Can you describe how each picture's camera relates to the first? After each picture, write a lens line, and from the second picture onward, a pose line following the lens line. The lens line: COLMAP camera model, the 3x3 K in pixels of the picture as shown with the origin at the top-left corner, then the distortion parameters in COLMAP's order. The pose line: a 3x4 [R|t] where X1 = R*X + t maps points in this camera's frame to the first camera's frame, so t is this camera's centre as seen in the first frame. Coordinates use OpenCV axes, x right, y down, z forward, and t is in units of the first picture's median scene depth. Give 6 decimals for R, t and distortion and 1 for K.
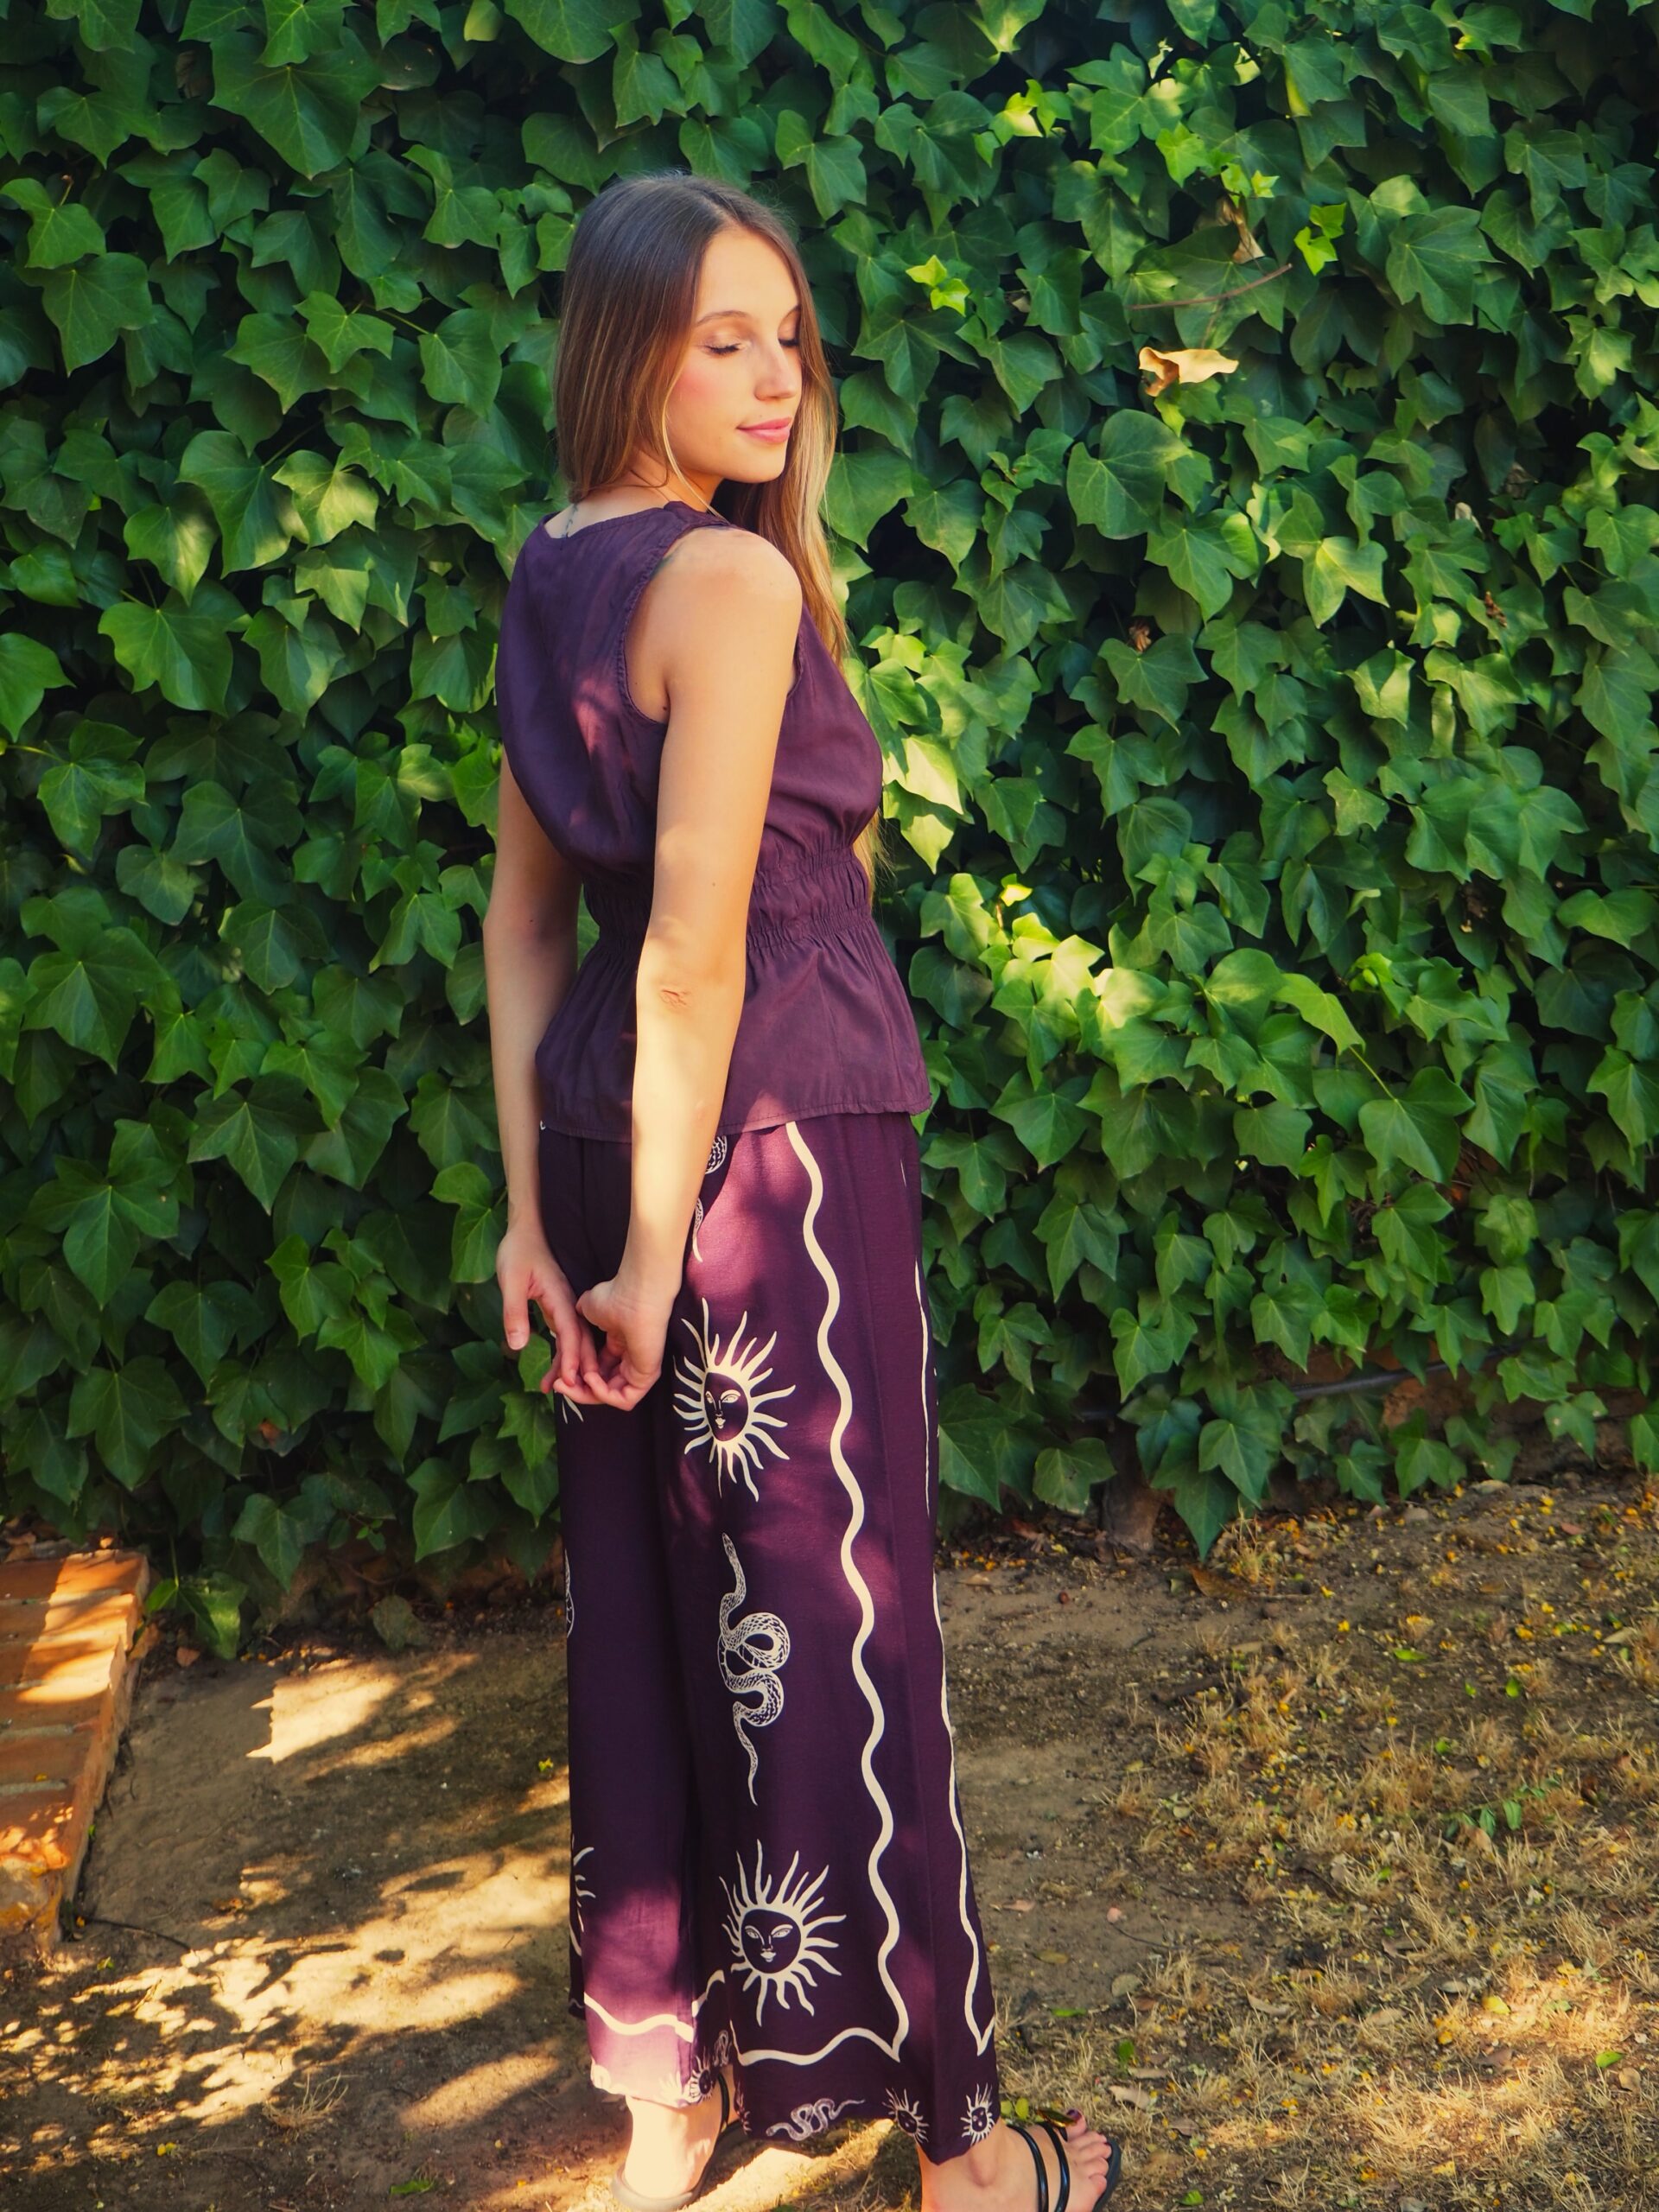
lens RADIAL K [[3109.3, 0, 734.6], [0, 3109.3, 1061.4], [0, 0, 1]] dist [-0.000604, 0.065257]
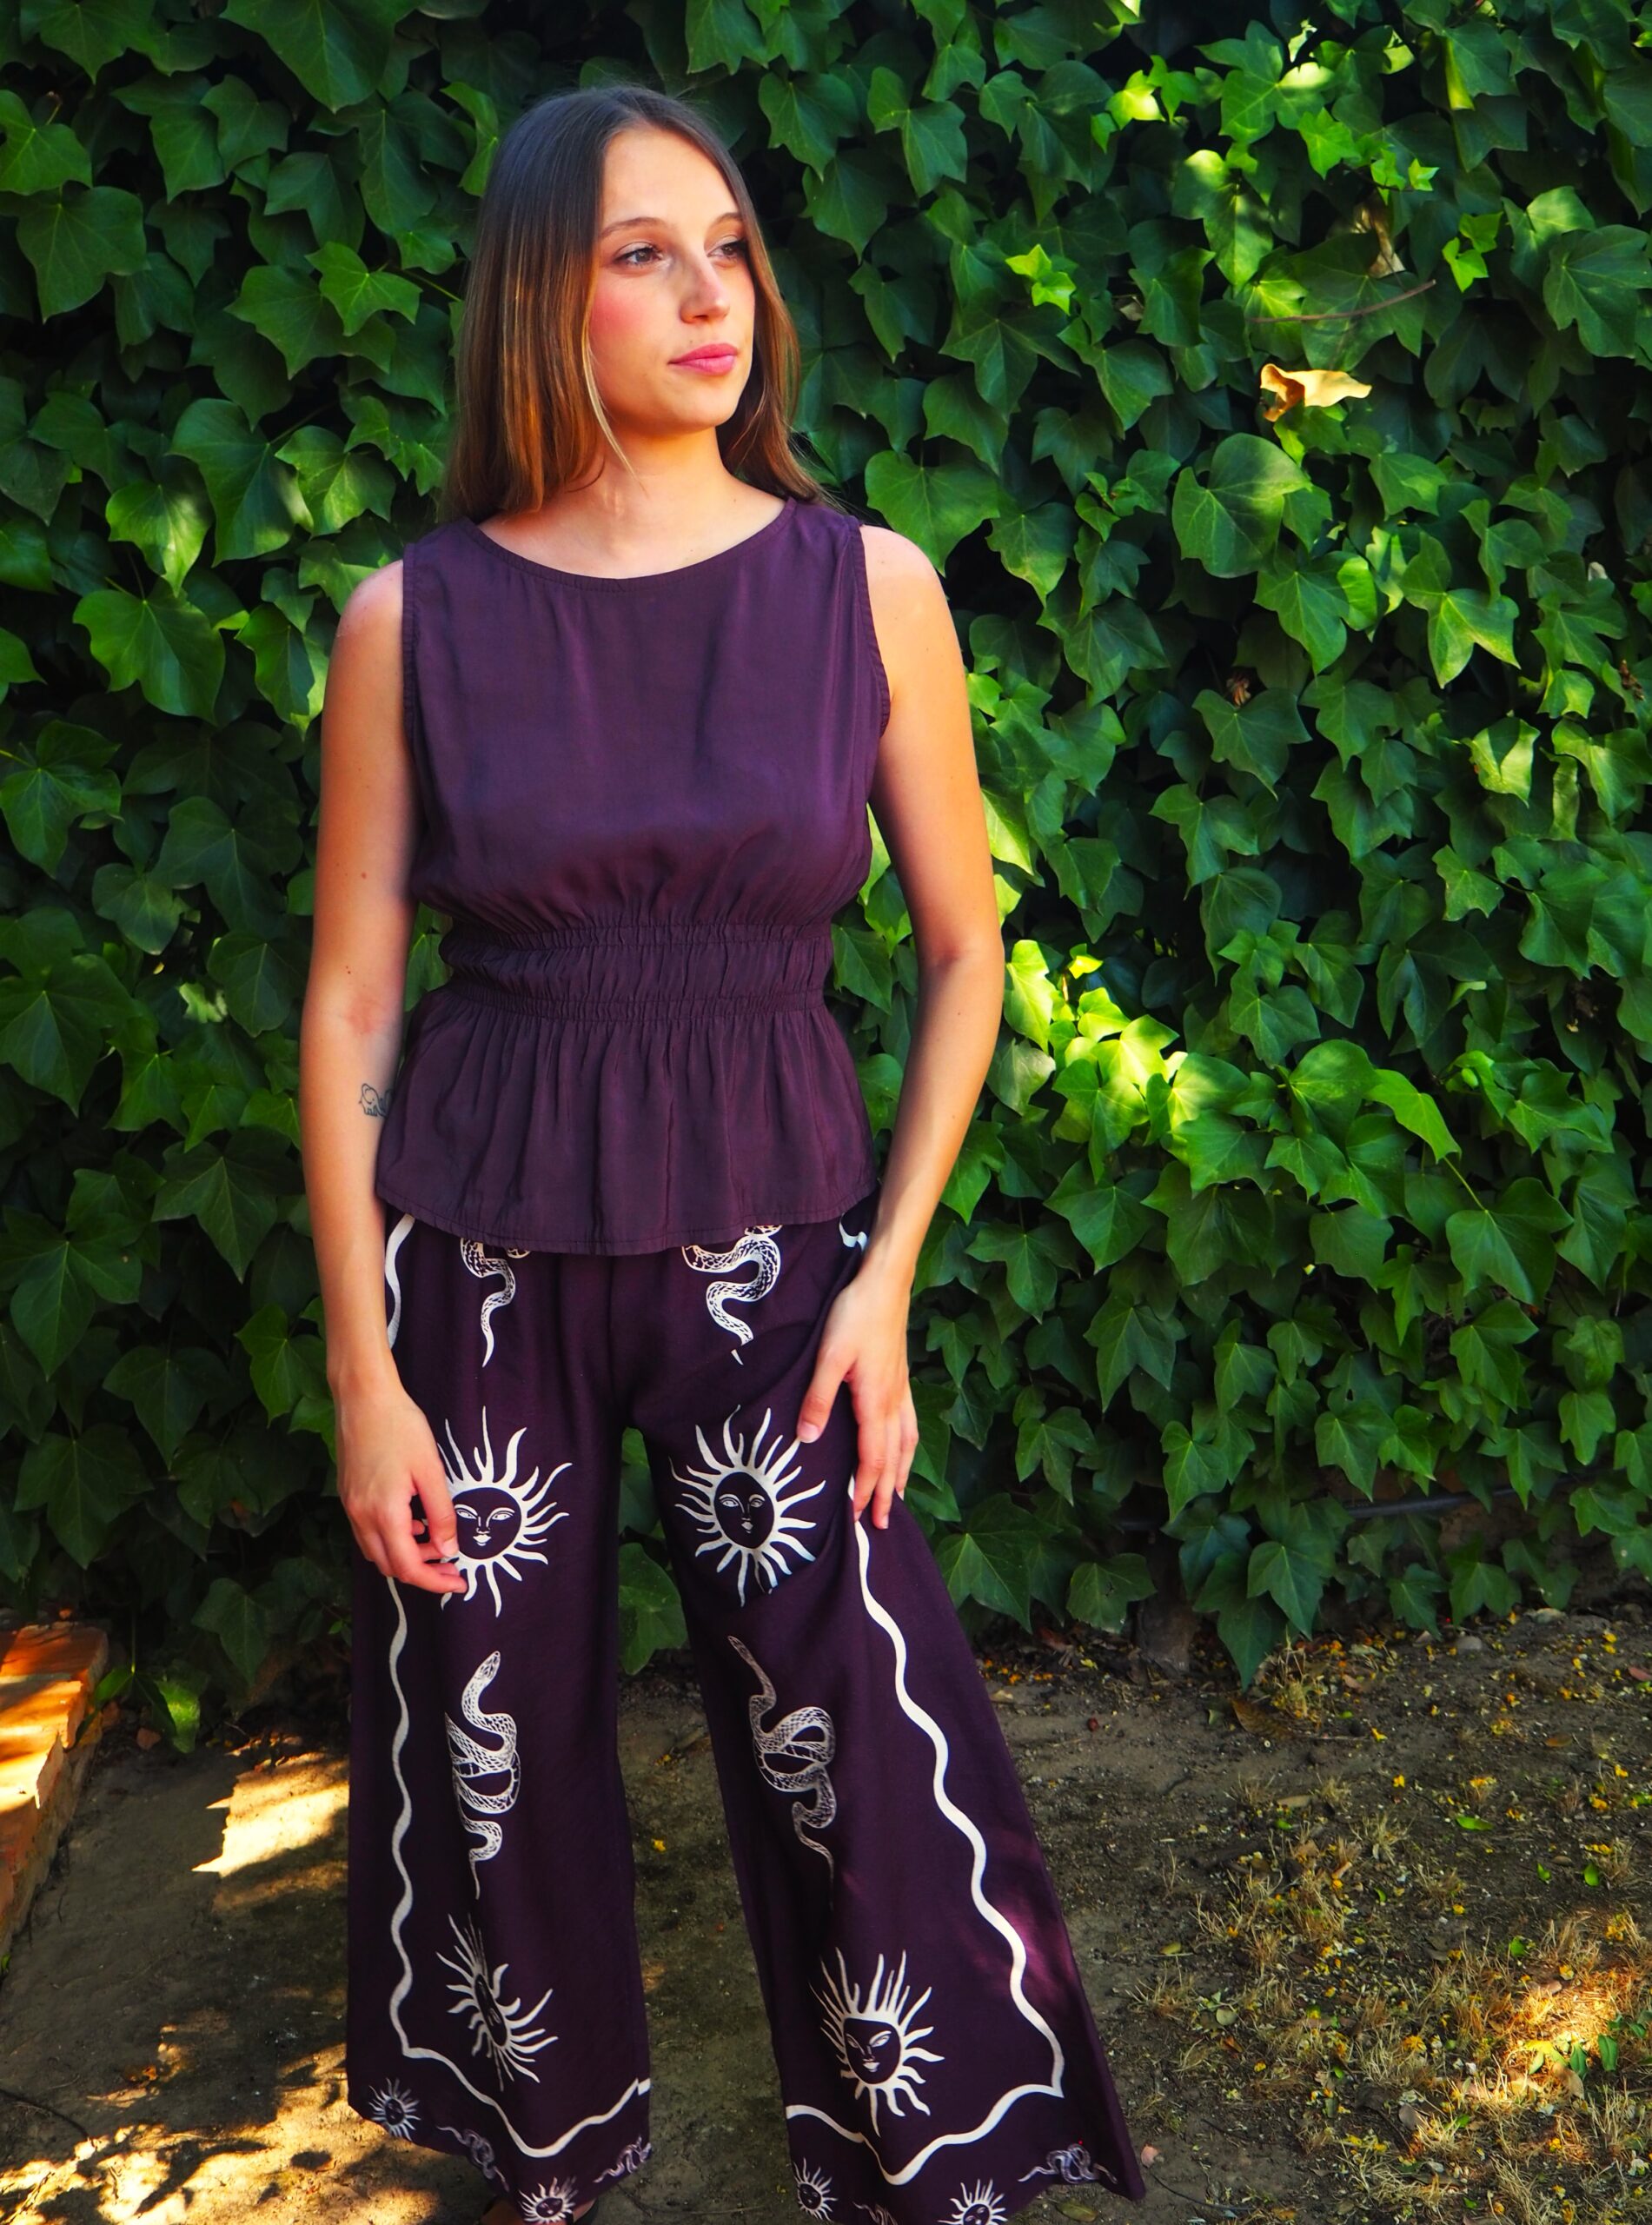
lens RADIAL K [[2647.2, 0, 759.6], [0, 2647.2, 1110.5], [0, 0, 1]] dist [0.007605, -0.030371]
pose [[0.998617, 0.051858, -0.008595, 0.003994], [-0.051703, 0.998510, 0.017430, -0.020835], [0.009486, -0.016961, 0.999811, 0.229851]]
